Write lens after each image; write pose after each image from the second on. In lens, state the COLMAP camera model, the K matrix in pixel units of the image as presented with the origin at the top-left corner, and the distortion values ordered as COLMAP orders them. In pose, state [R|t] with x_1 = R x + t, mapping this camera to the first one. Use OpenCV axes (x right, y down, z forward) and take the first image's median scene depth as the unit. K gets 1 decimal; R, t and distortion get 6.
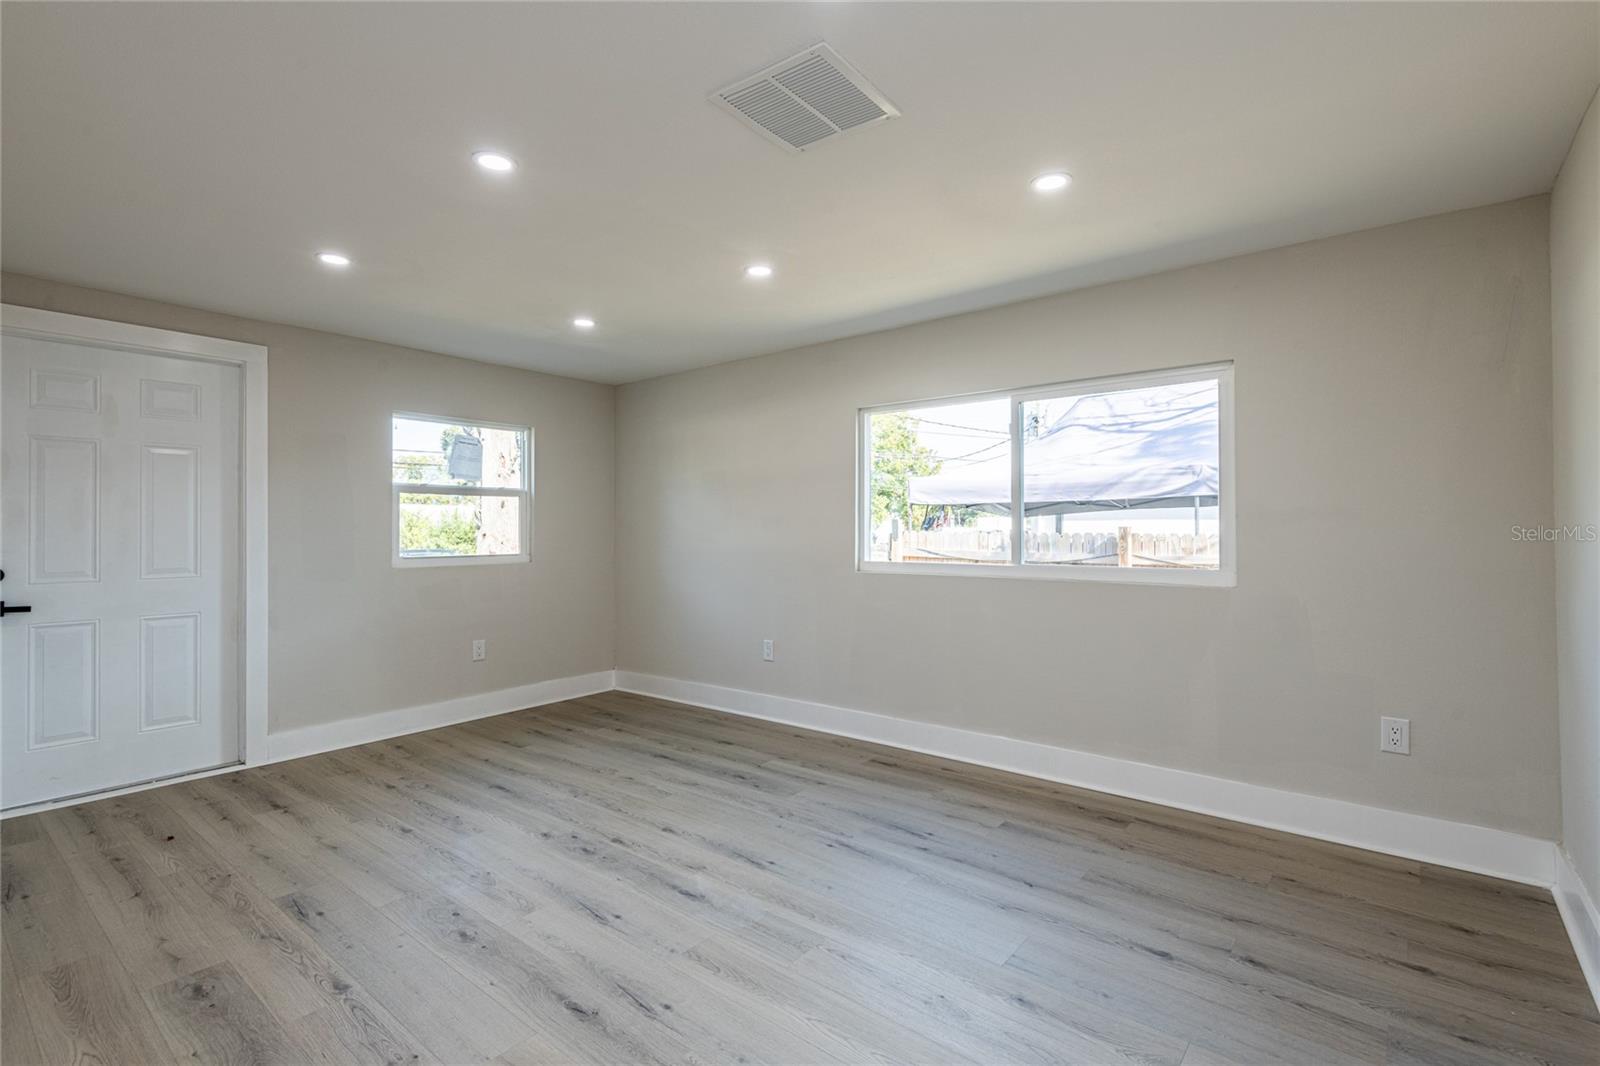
lens RADIAL K [[740.4, 0, 793.9], [0, 740.4, 527.5], [0, 0, 1]] dist [0.027259, -0.016792]
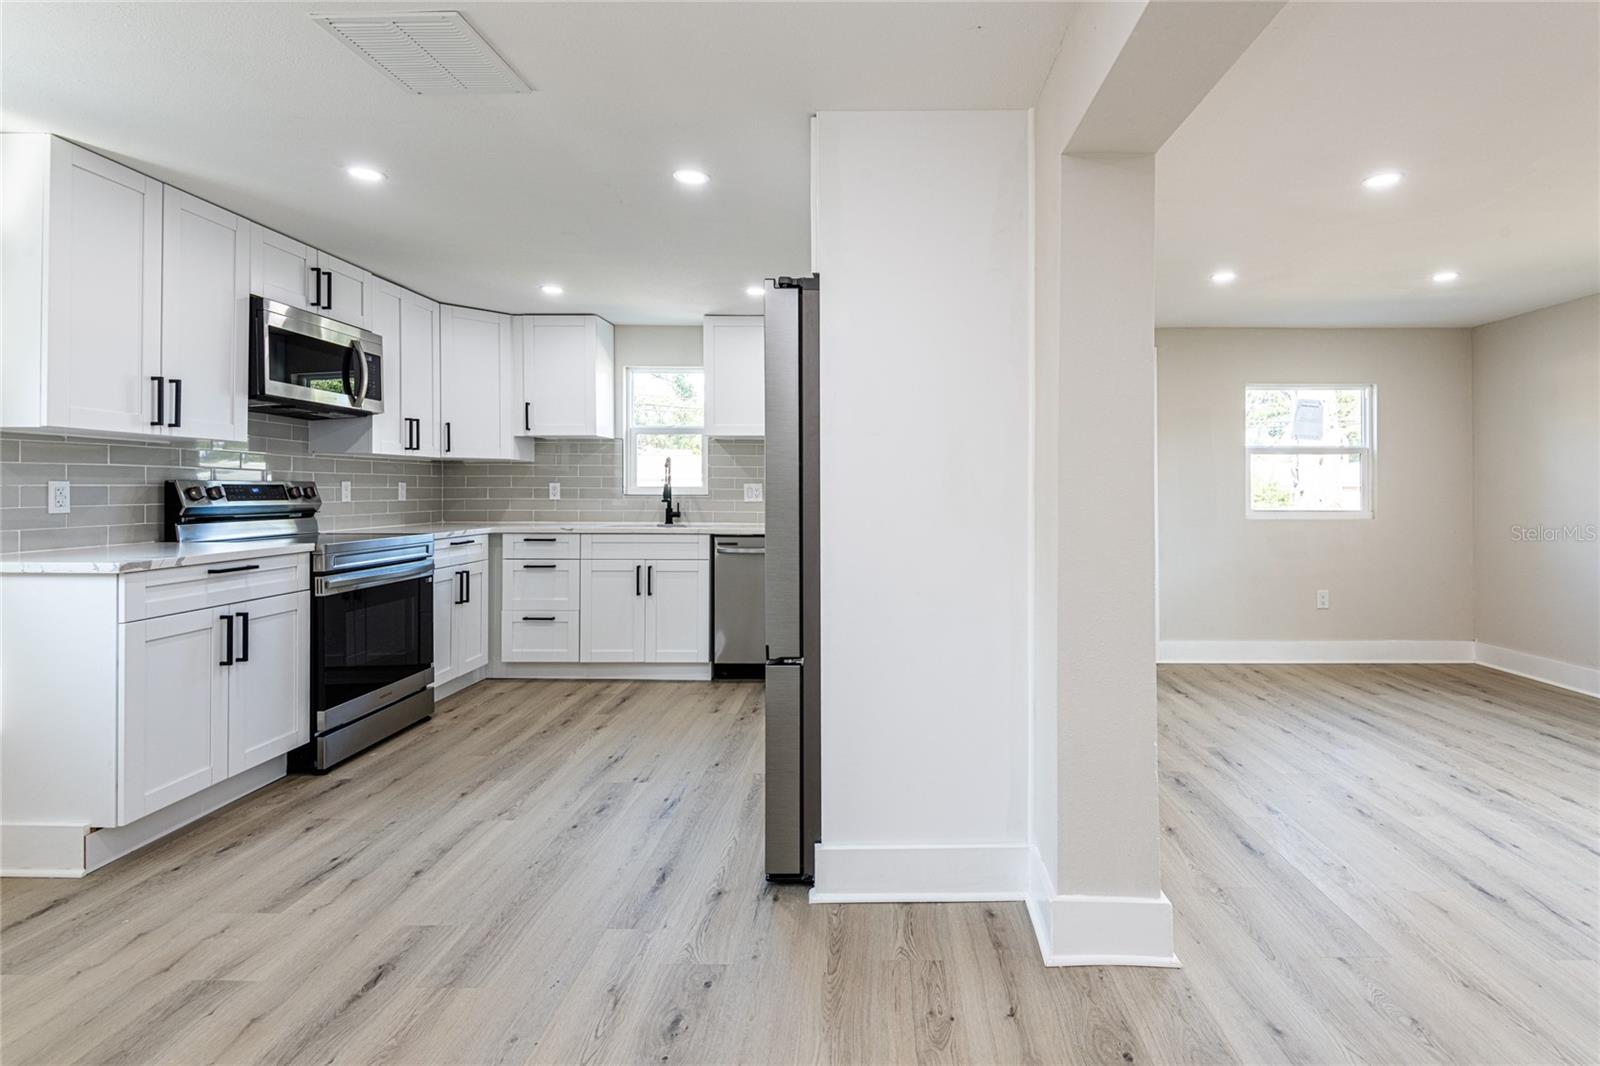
lens RADIAL K [[748.8, 0, 862.1], [0, 748.8, 485.4], [0, 0, 1]] dist [0.030876, -0.016528]
pose [[0.629187, 0.001537, -0.777252, 0.013309], [-0.001428, 0.999999, 0.000821, 0.001990], [0.777253, 0.000593, 0.629188, -0.280000]]
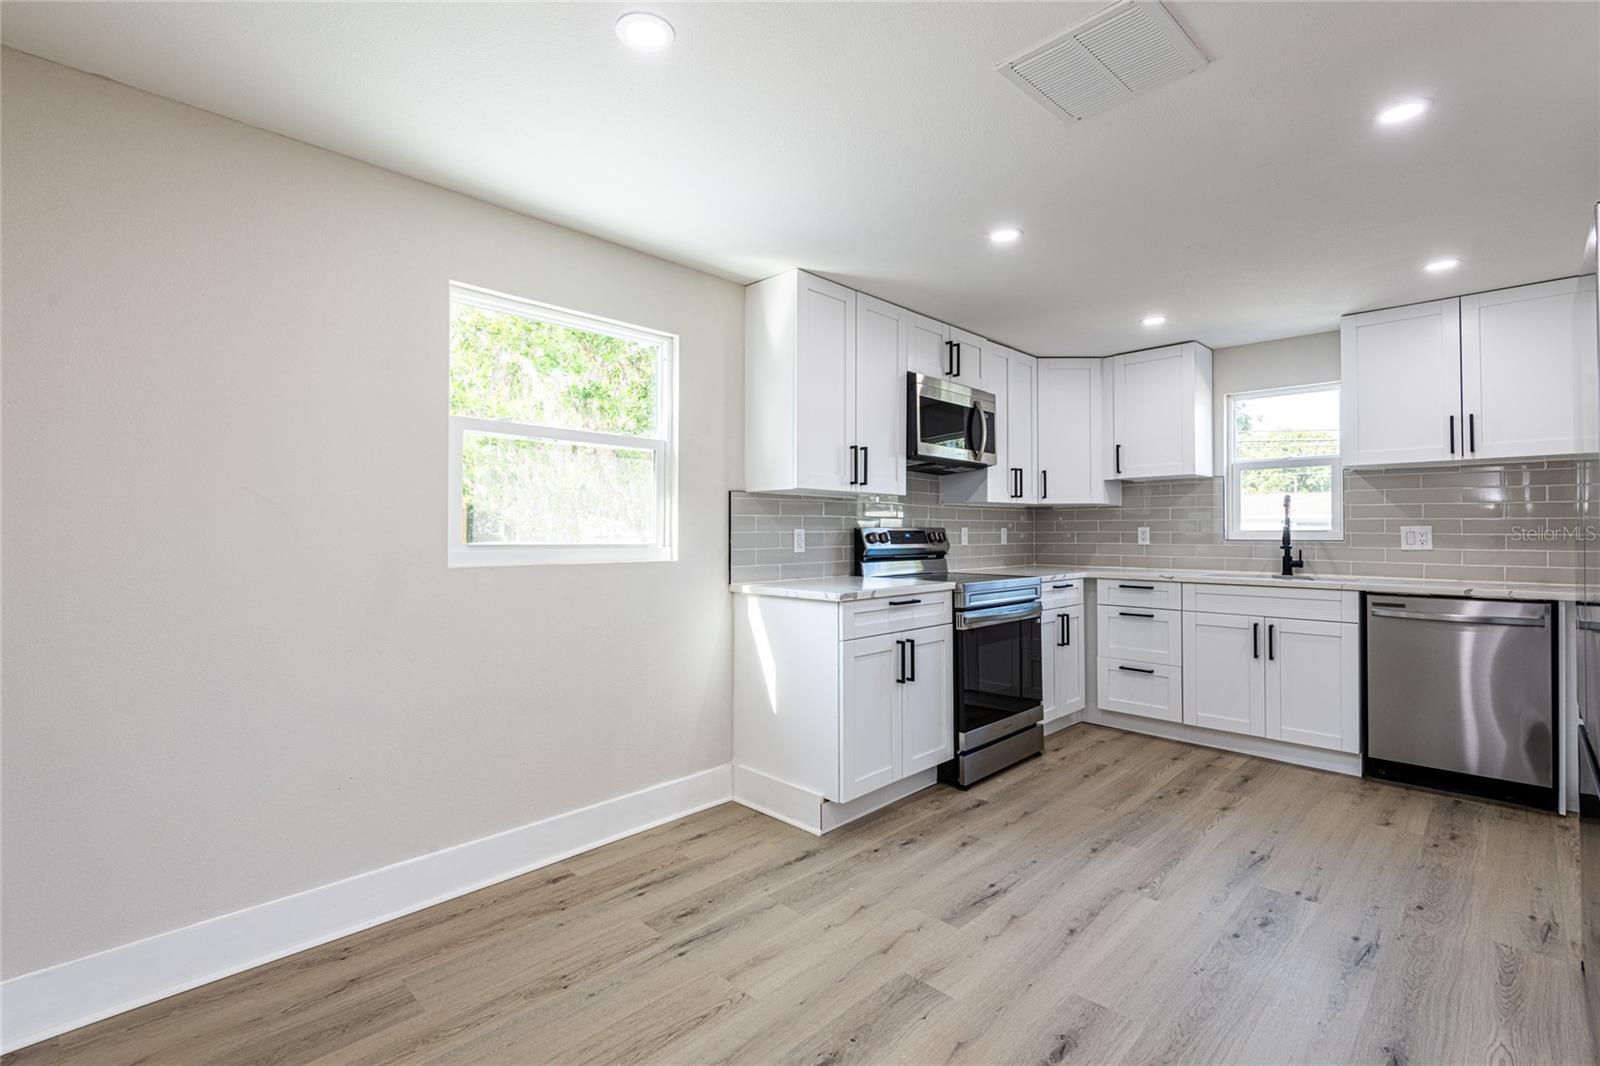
lens RADIAL K [[725.0, 0, 815.5], [0, 725.0, 525.9], [0, 0, 1]] dist [0.042818, -0.032513]
pose [[-0.072467, -0.003778, -0.997364, -0.112980], [0.004513, 0.999981, -0.004116, -0.000453], [0.997361, -0.004800, -0.072449, -0.337066]]
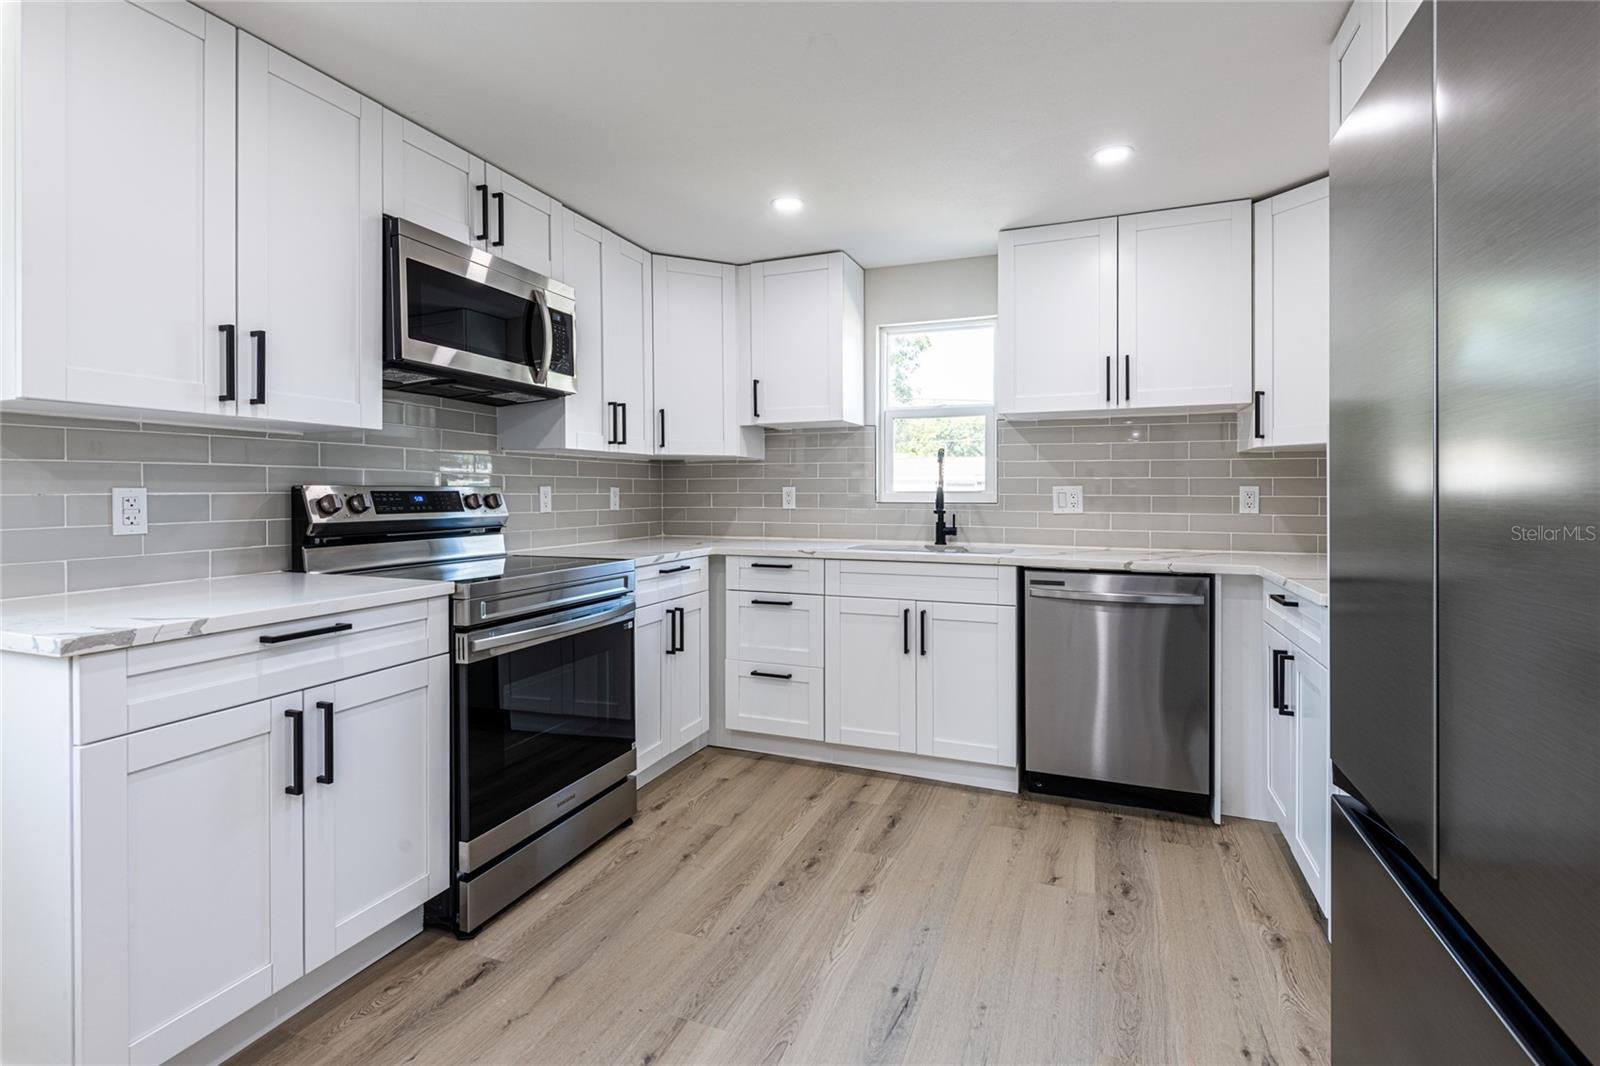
lens RADIAL K [[750.5, 0, 807.4], [0, 750.5, 496.8], [0, 0, 1]] dist [0.038560, -0.022806]
pose [[0.317655, 0.009534, -0.948159, -0.470513], [0.003909, 0.999928, 0.011364, 0.001395], [0.948198, -0.007316, 0.317594, -0.142447]]
